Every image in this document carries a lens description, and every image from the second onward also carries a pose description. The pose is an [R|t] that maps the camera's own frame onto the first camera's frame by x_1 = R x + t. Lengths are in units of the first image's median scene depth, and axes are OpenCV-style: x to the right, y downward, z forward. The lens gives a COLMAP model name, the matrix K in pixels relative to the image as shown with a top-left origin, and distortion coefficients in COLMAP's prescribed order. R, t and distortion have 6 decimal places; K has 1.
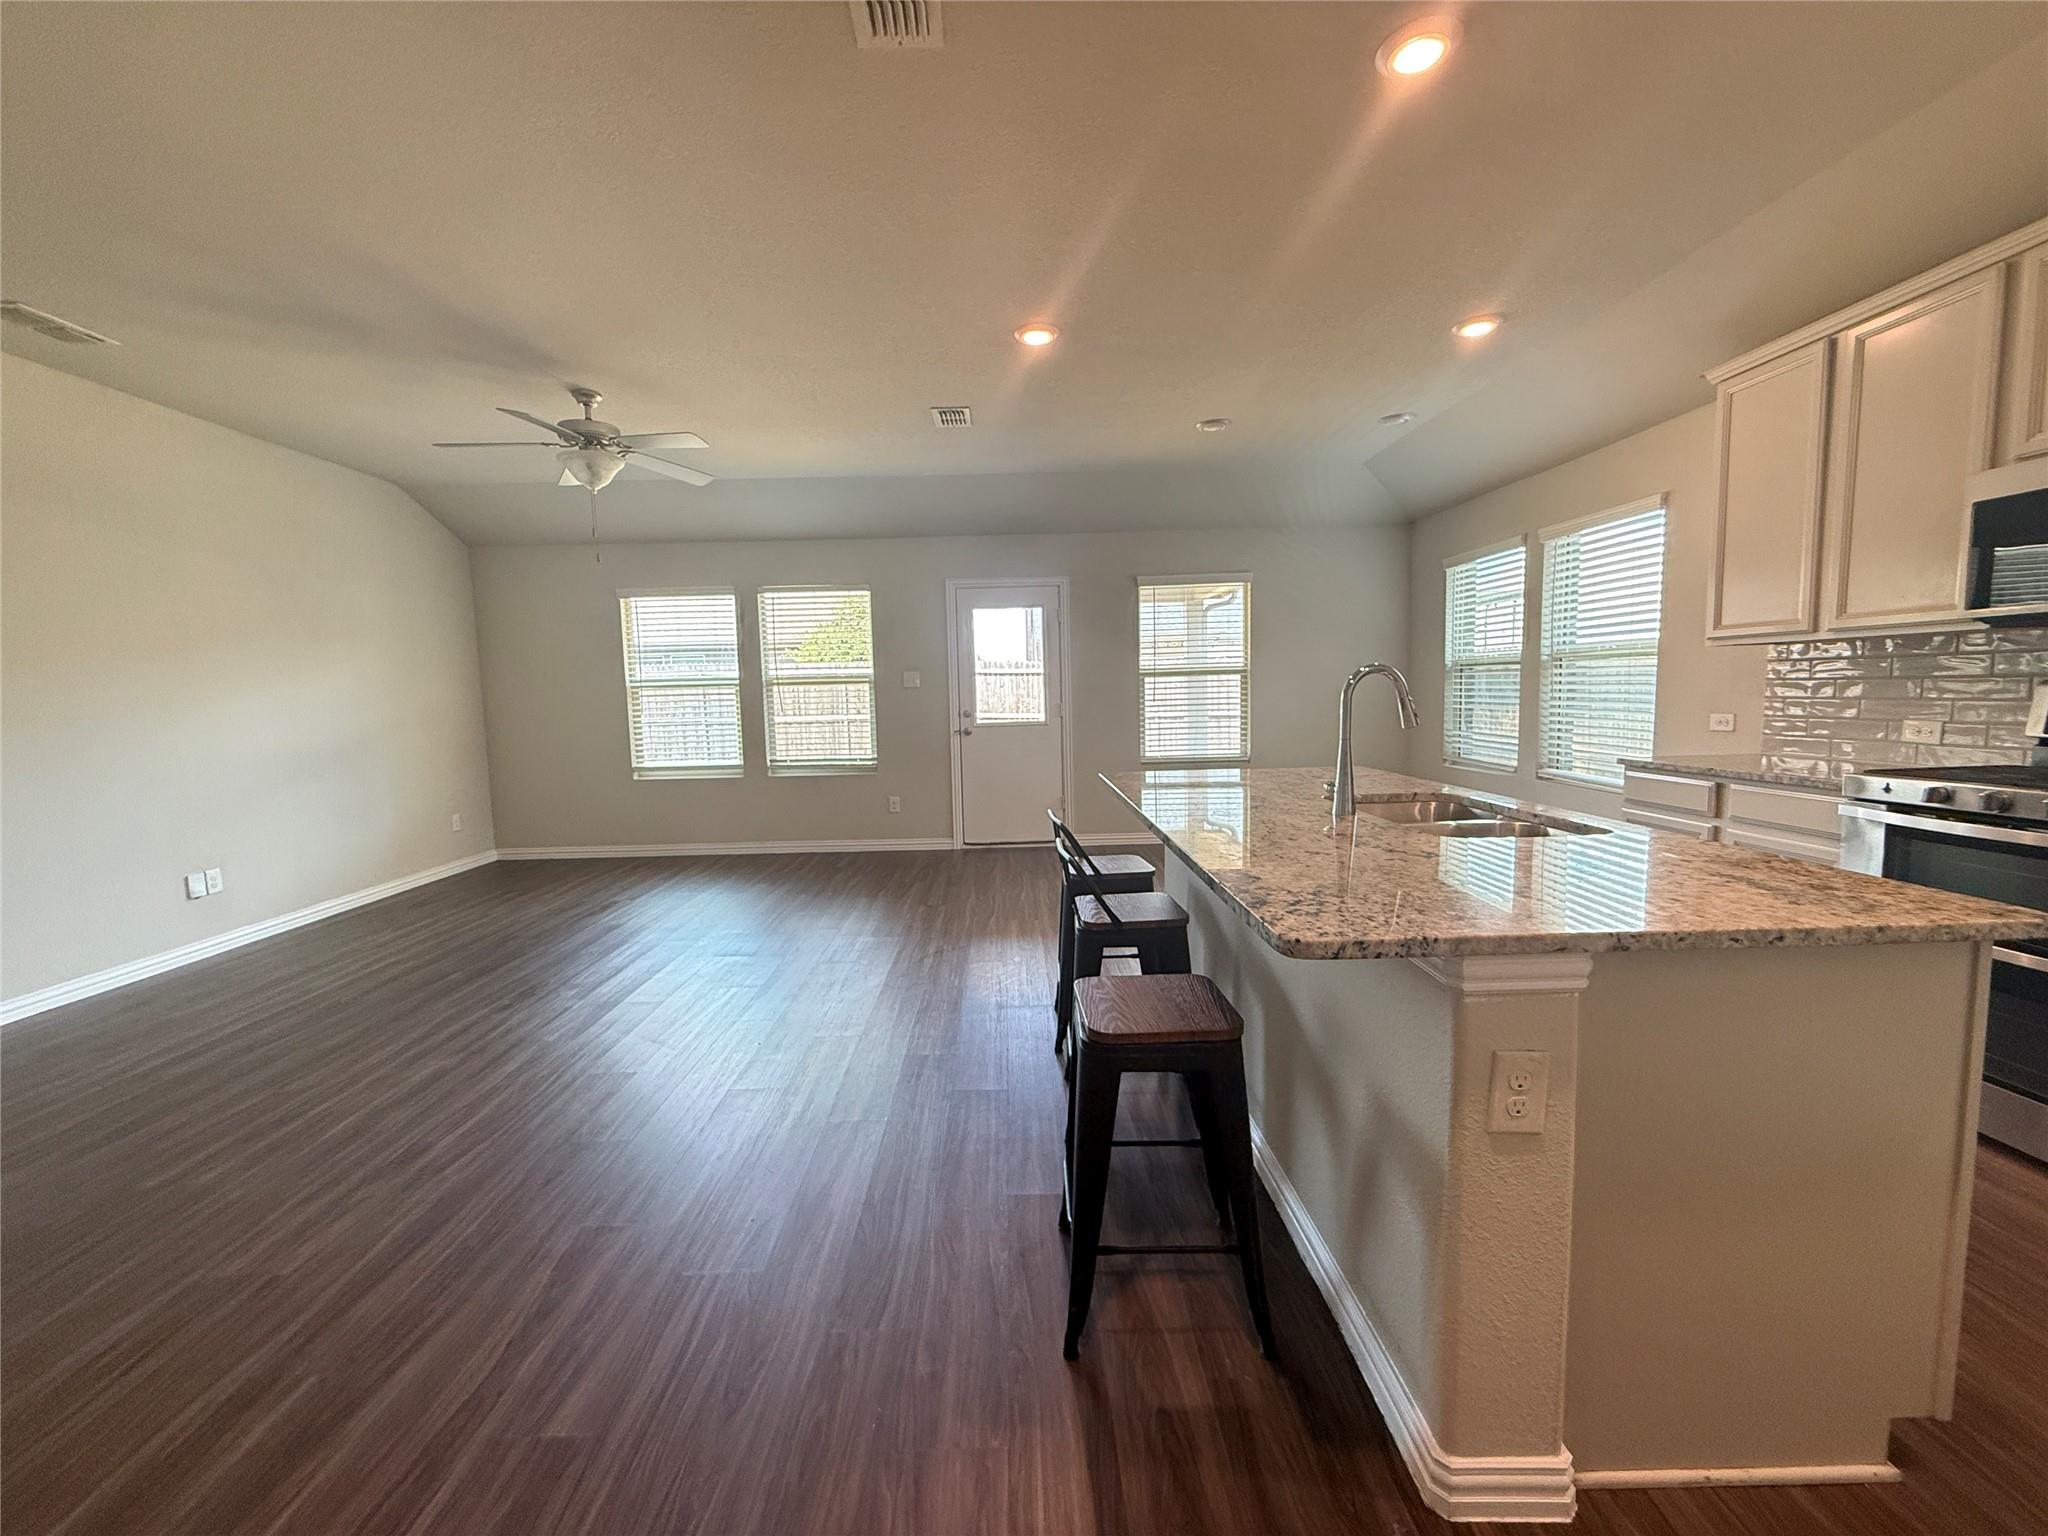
lens RADIAL K [[816.6, 0, 1014.8], [0, 816.6, 770.2], [0, 0, 1]] dist [-0.002753, 0.001285]
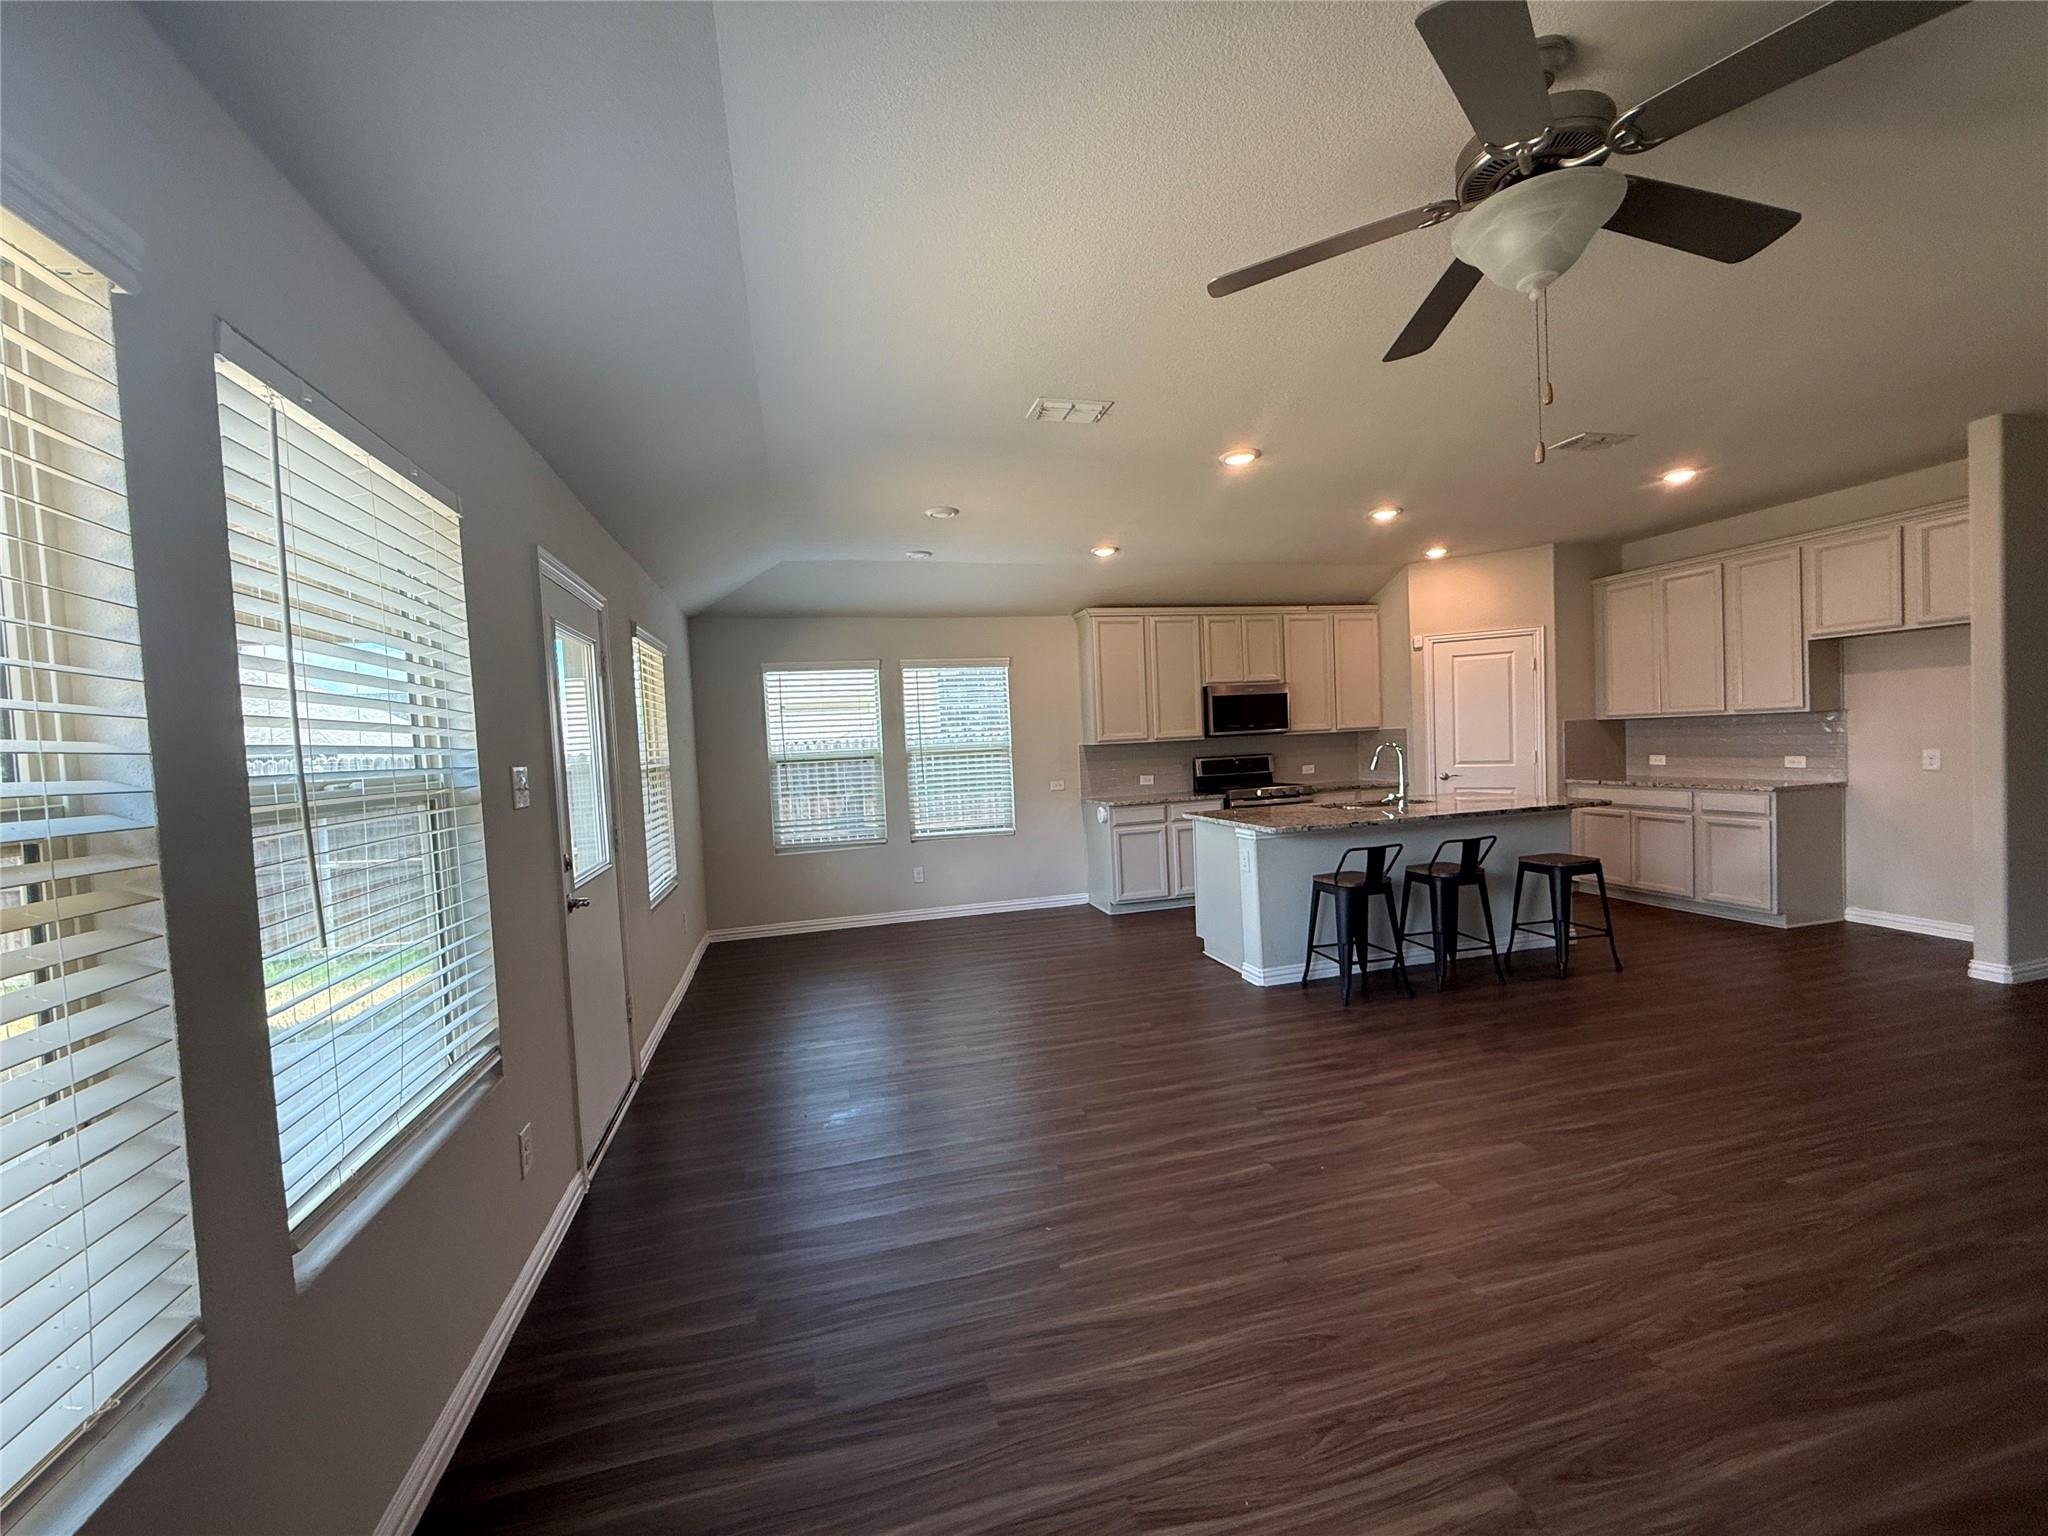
lens RADIAL K [[816.6, 0, 1014.8], [0, 816.6, 770.2], [0, 0, 1]] dist [-0.002753, 0.001285]
pose [[-0.236764, 0.002488, 0.971564, -0.742397], [0.147634, 0.988476, 0.033446, -0.134494], [-0.960285, 0.151355, -0.234403, 1.202161]]
